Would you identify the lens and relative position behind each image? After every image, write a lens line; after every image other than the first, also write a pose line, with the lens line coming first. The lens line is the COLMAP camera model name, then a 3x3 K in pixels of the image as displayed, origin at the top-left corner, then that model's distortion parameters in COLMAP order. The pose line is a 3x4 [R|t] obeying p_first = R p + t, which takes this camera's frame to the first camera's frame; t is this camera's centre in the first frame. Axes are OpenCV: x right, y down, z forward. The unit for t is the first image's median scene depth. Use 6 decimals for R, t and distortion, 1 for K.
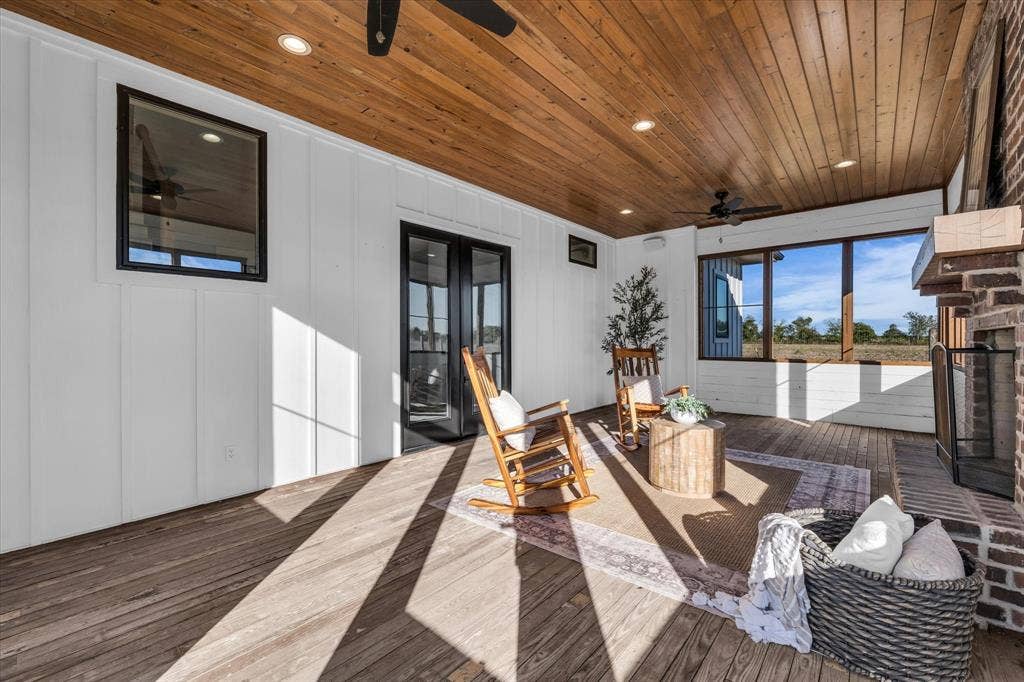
lens RADIAL K [[424.8, 0, 510.2], [0, 424.8, 343.0], [0, 0, 1]] dist [-0.007940, -0.000496]
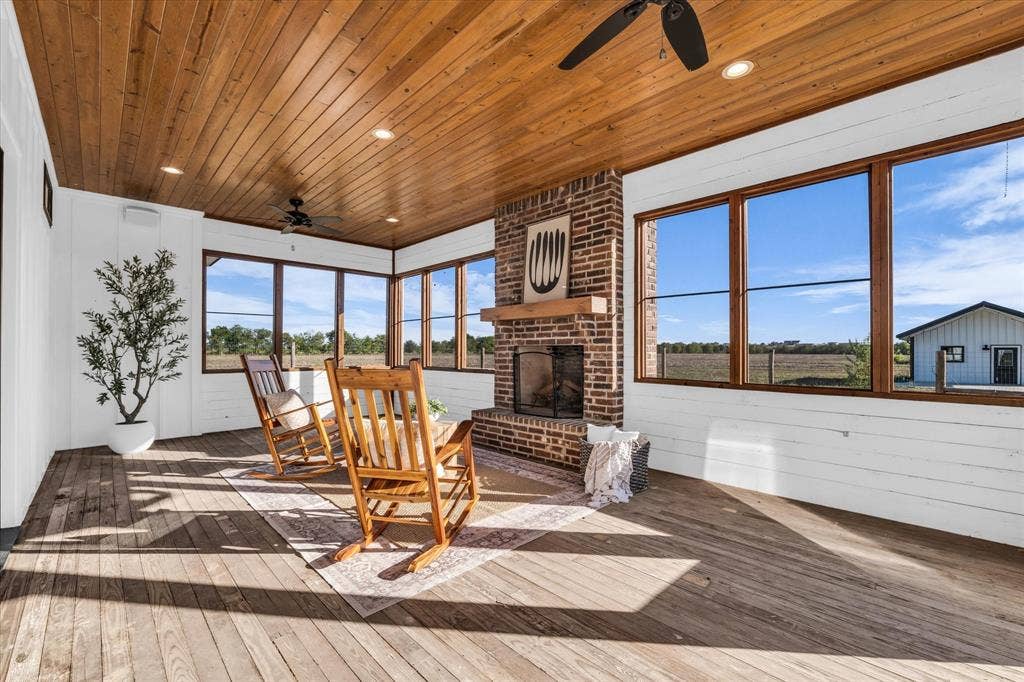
lens RADIAL K [[424.8, 0, 510.2], [0, 424.8, 343.0], [0, 0, 1]] dist [-0.007940, -0.000496]
pose [[0.082203, 0.022811, 0.996355, -0.947737], [0.001110, 0.999735, -0.022980, -0.001951], [-0.996615, 0.002994, 0.082156, 0.882568]]
